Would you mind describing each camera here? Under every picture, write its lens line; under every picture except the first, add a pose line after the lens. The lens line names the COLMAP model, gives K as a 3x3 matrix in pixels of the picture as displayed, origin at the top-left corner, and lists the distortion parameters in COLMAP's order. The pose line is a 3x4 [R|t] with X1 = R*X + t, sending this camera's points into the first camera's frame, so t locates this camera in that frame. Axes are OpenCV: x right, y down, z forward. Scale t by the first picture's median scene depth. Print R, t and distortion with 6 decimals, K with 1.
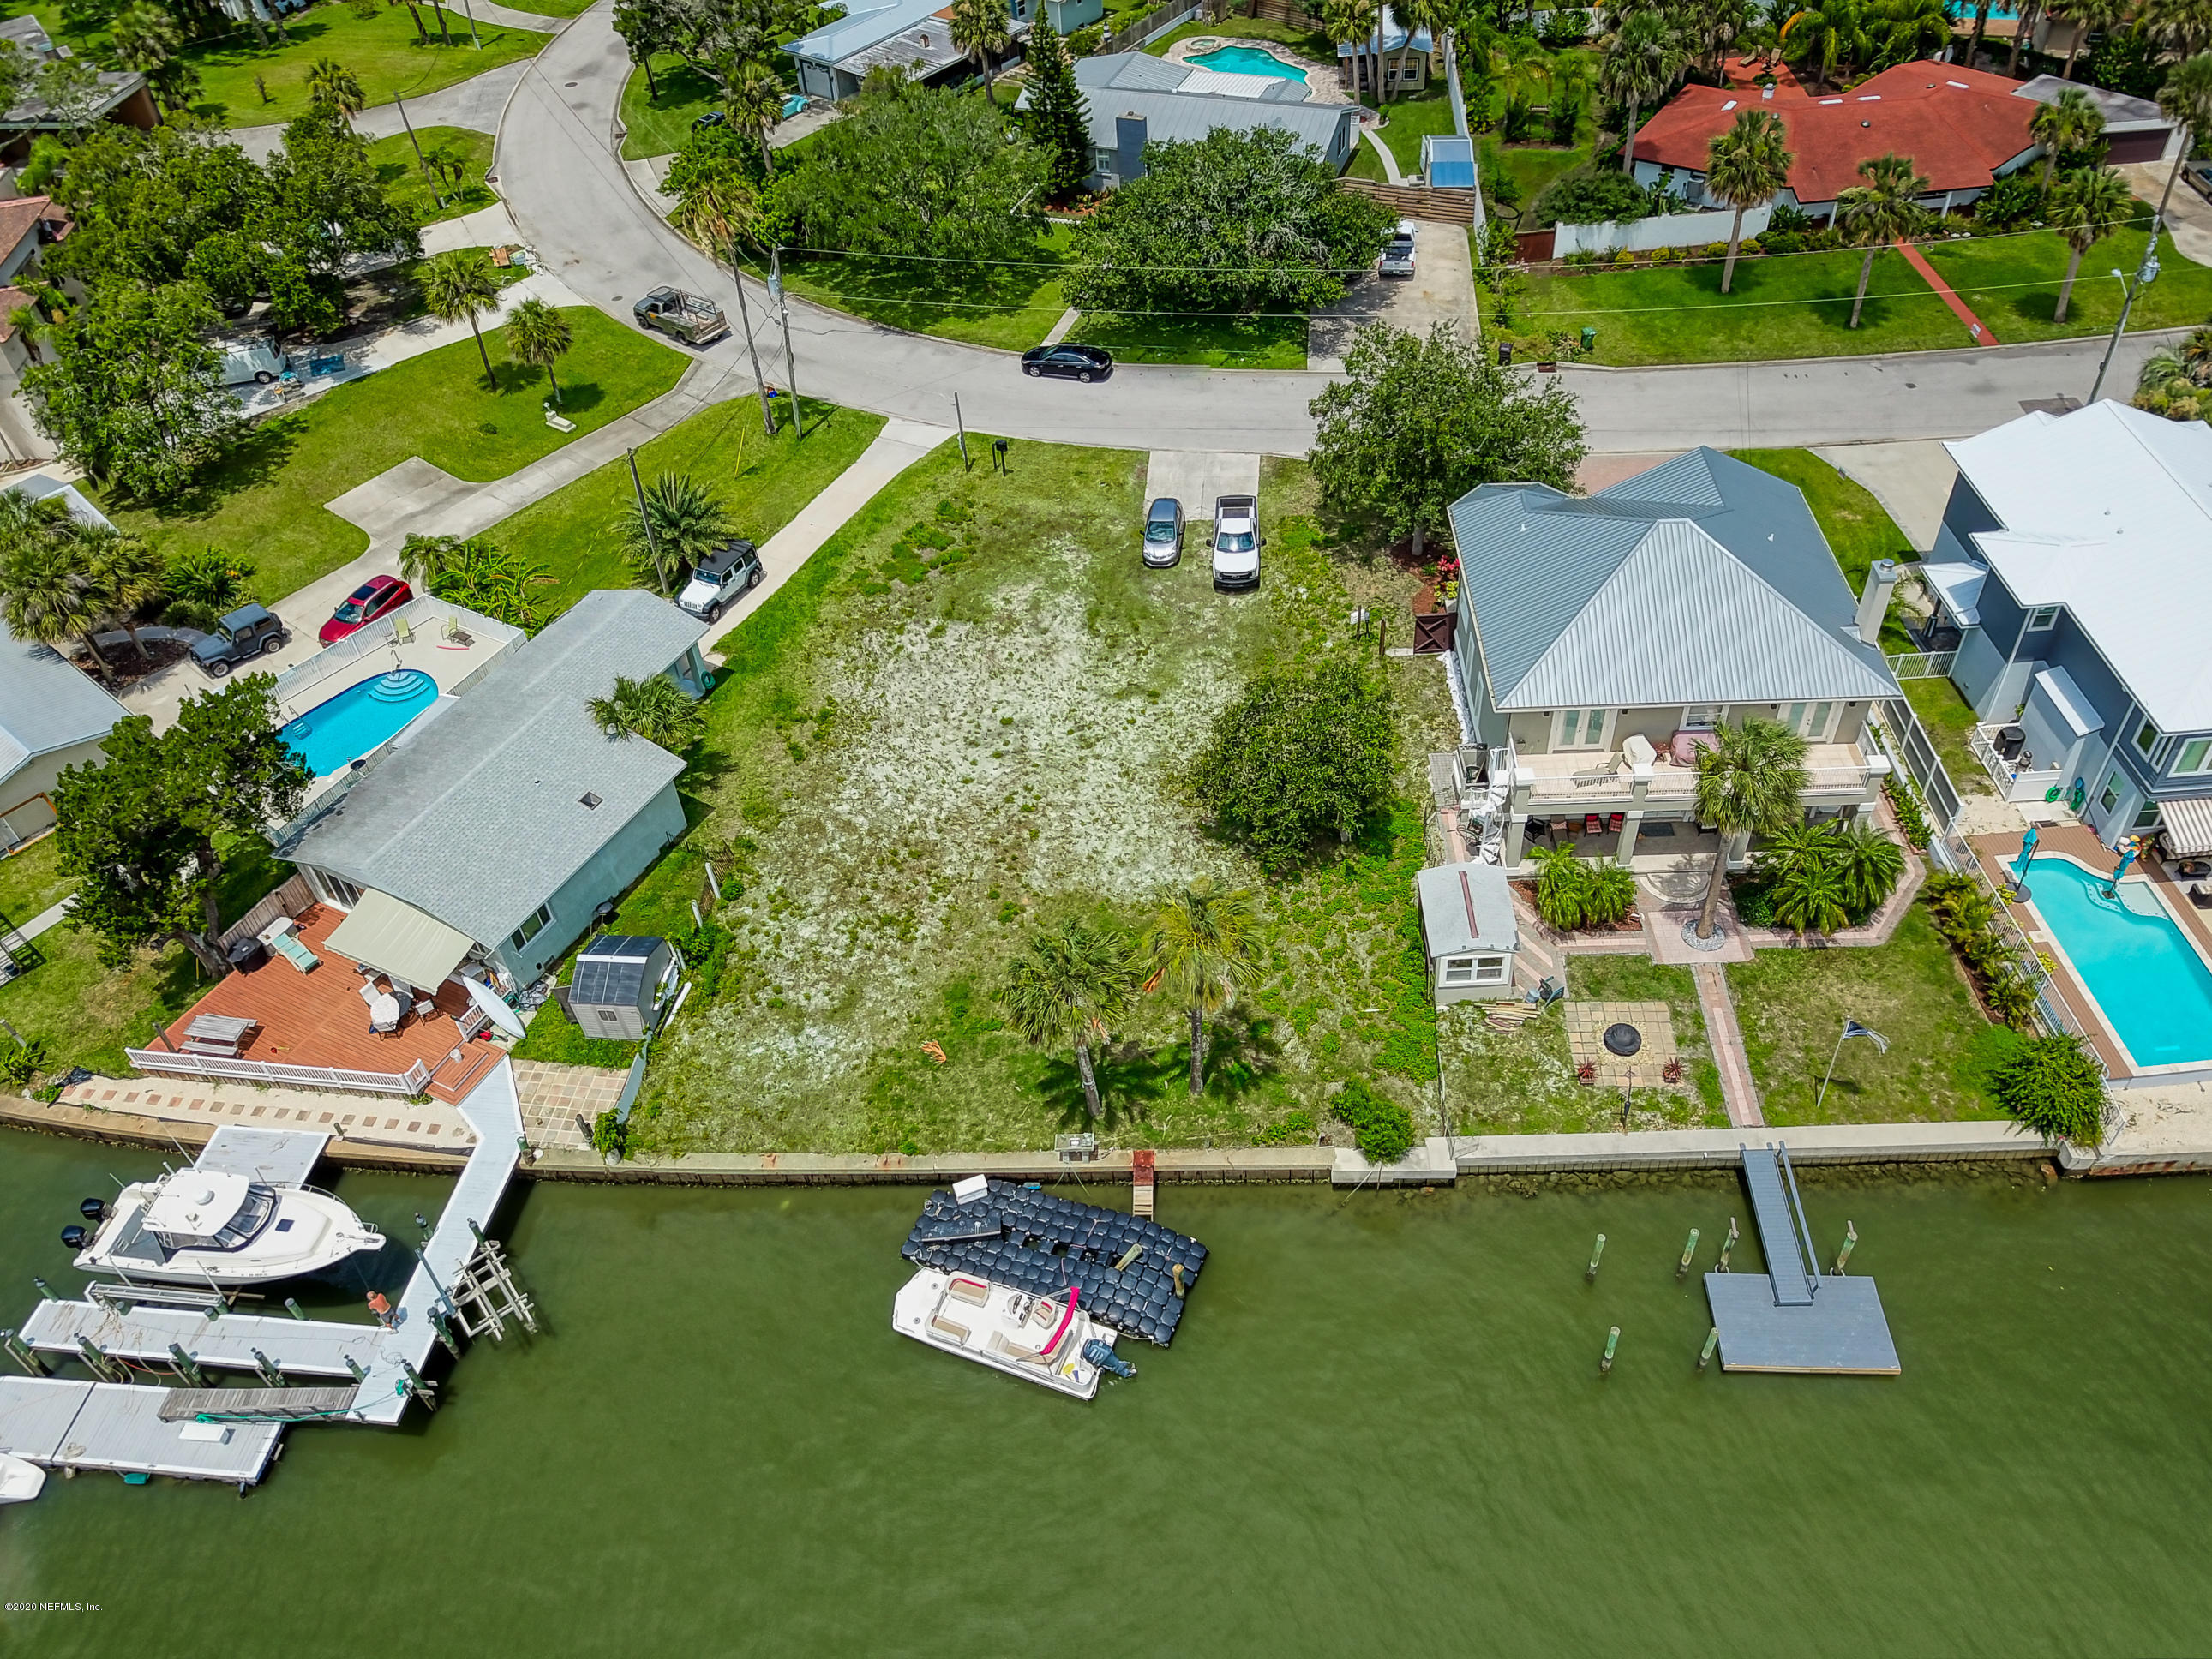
lens RADIAL K [[1686.1, 0, 1157.9], [0, 1686.1, 833.5], [0, 0, 1]] dist [0.008306, -0.004137]
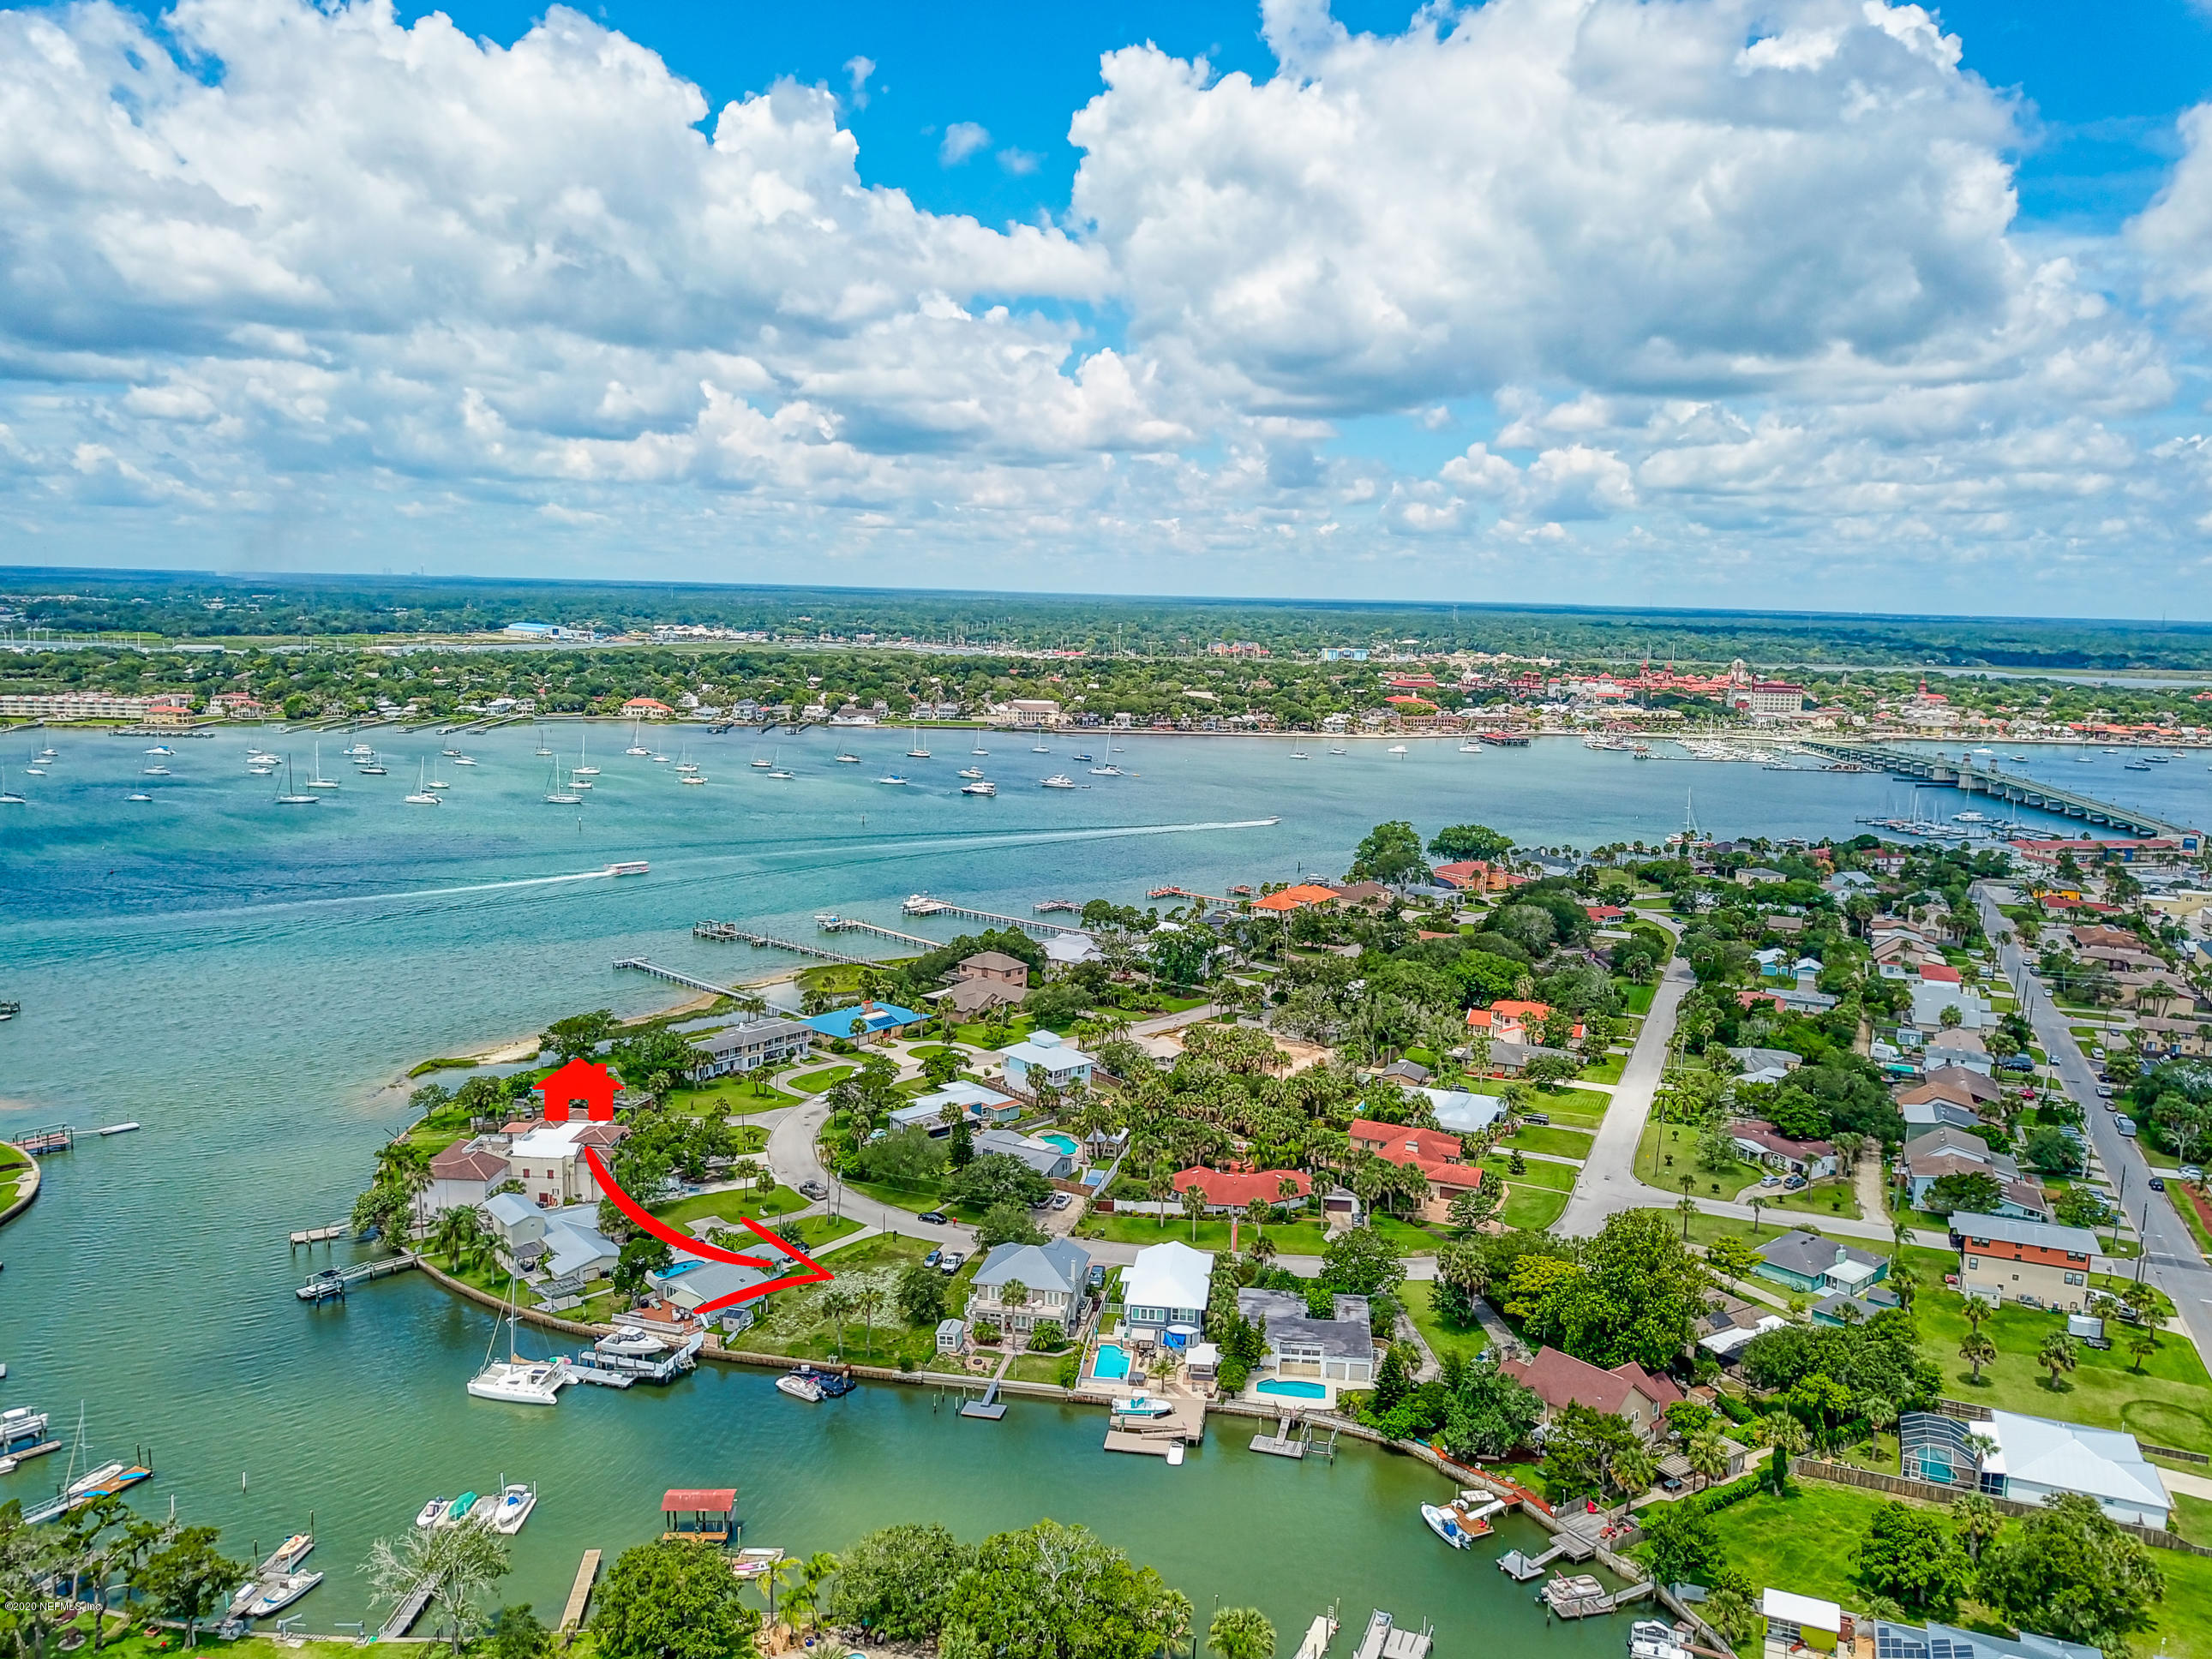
lens RADIAL K [[1699.0, 0, 1111.8], [0, 1699.0, 823.0], [0, 0, 1]] dist [0.011361, -0.013312]
pose [[0.979321, 0.090391, -0.180995, 1.063690], [-0.180163, 0.796653, -0.576962, 1.208190], [0.092038, 0.597640, 0.796465, -2.548973]]
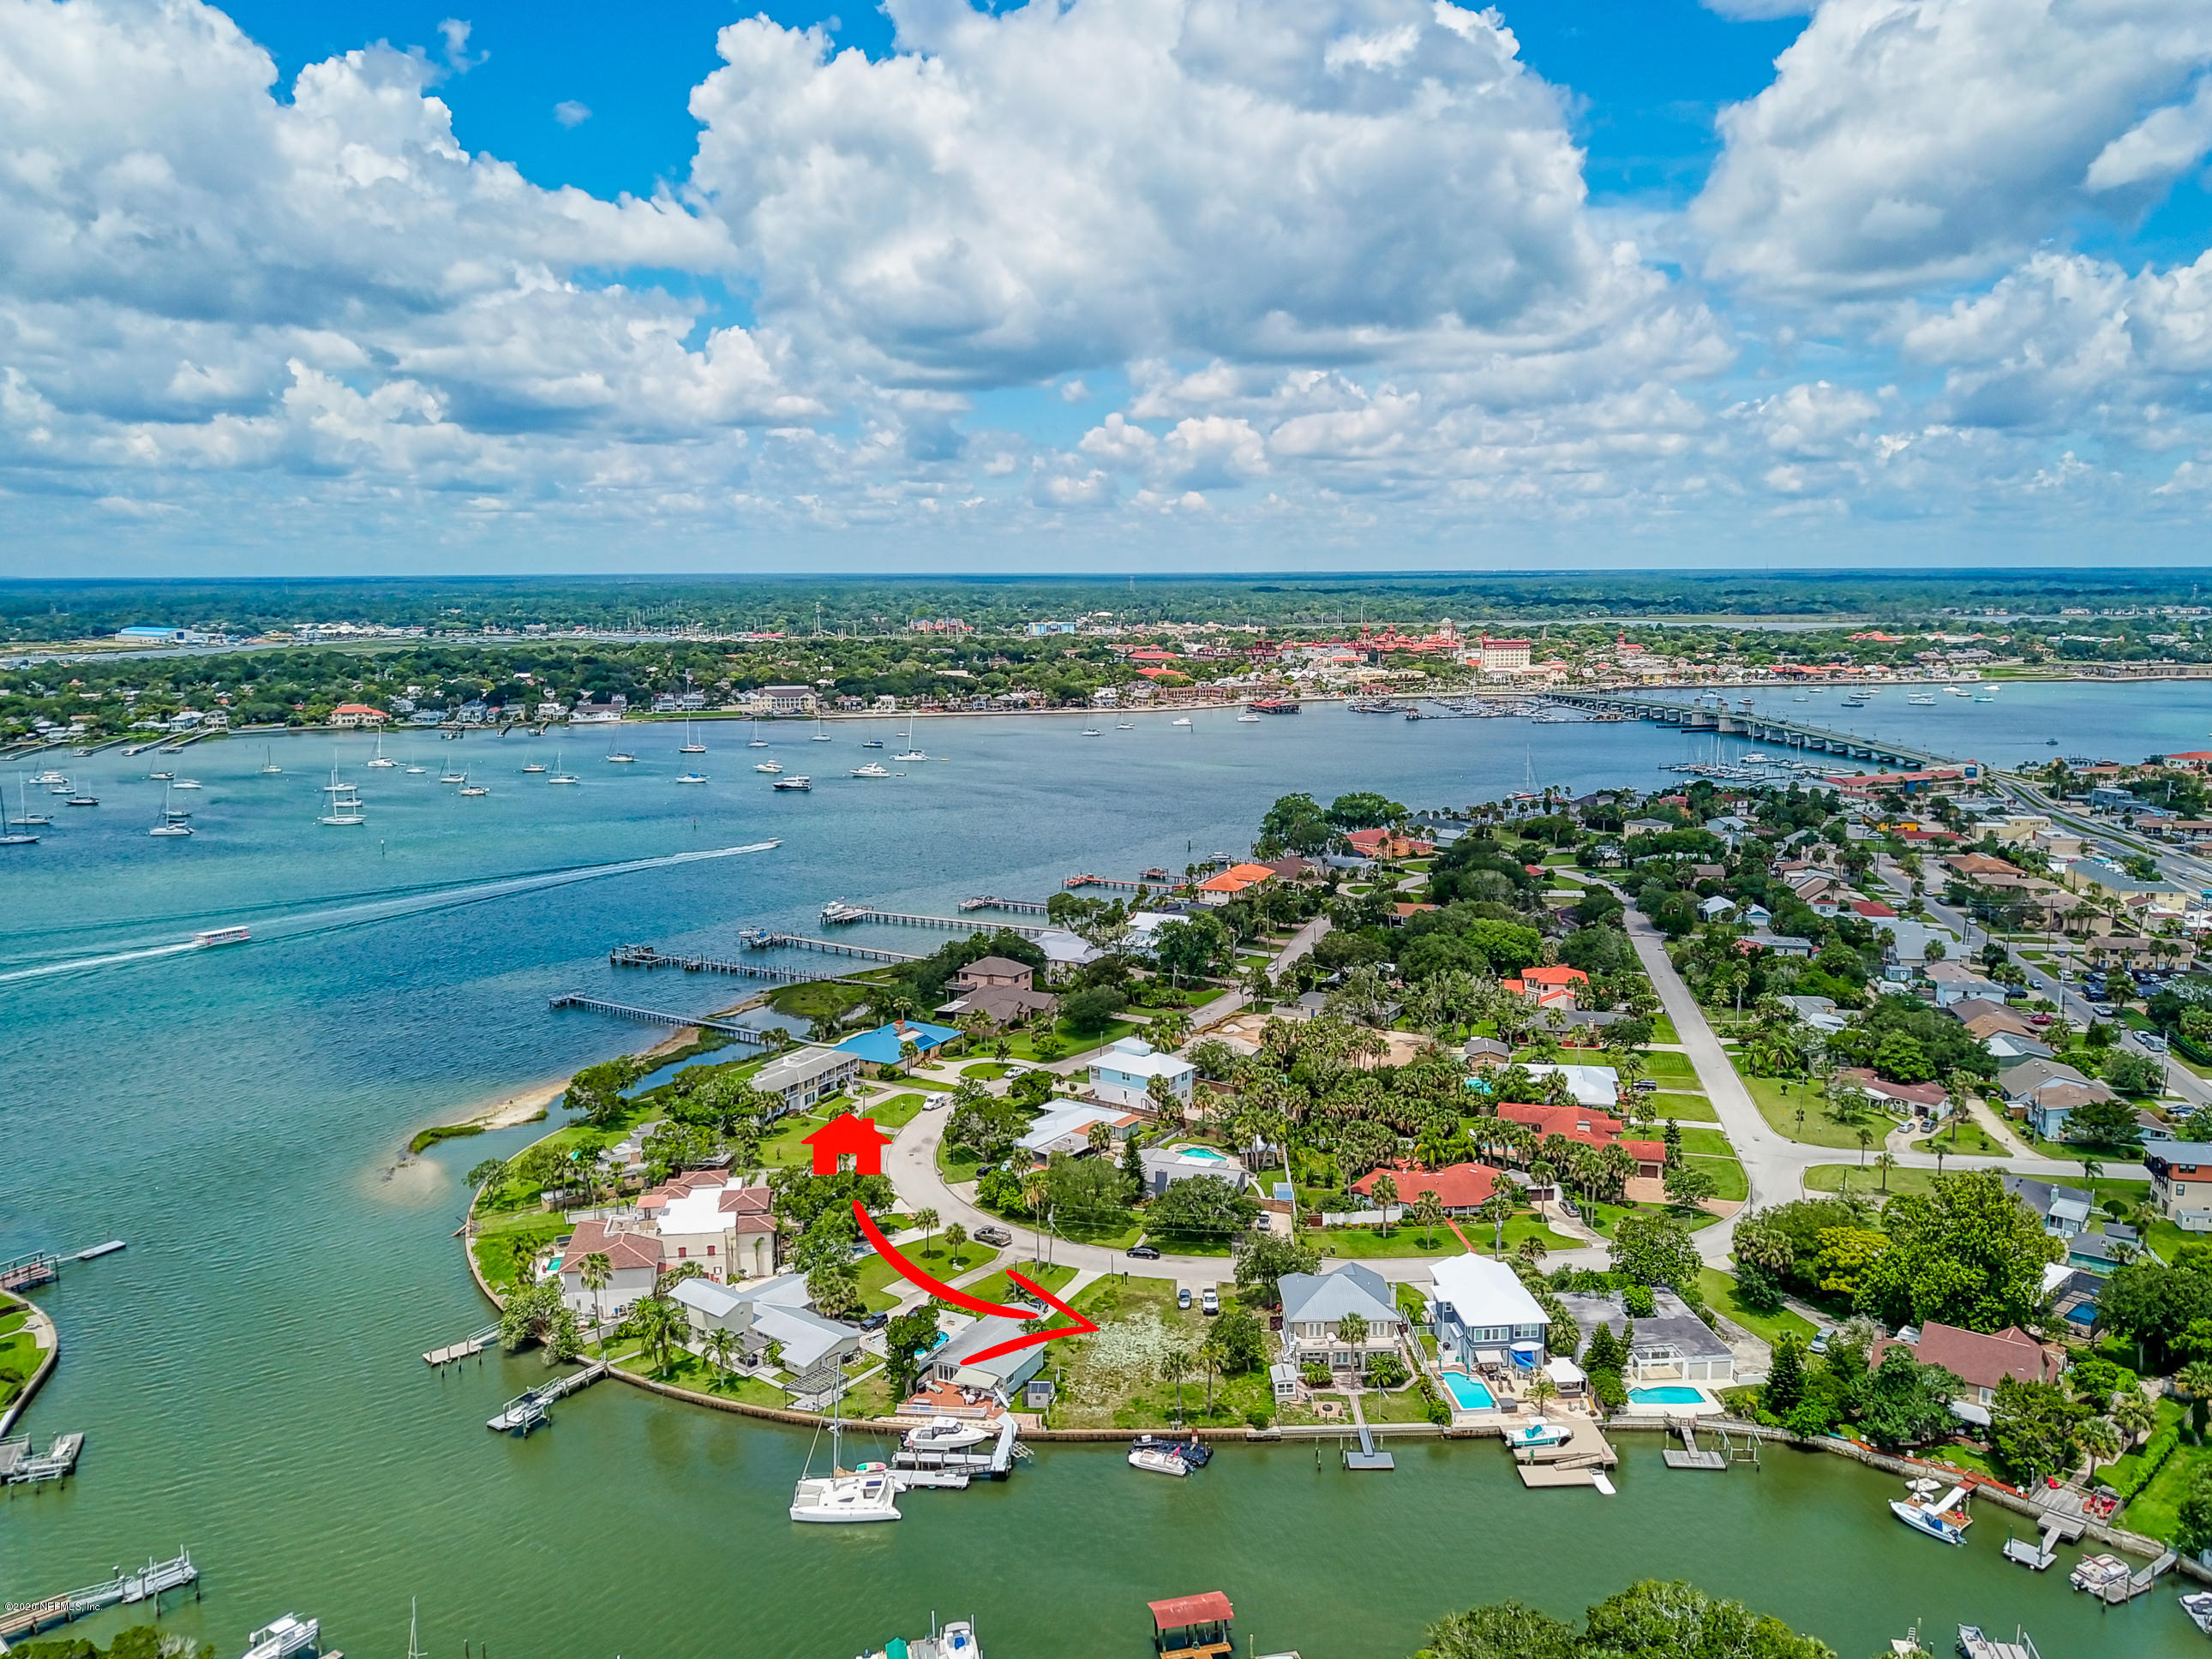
lens RADIAL K [[1720.9, 0, 1103.3], [0, 1720.9, 773.0], [0, 0, 1]] dist [0.003616, 0.004831]
pose [[0.999370, 0.033367, 0.012125, -0.258585], [-0.019083, 0.792877, -0.609082, 1.163259], [-0.029937, 0.608467, 0.793014, -2.429968]]
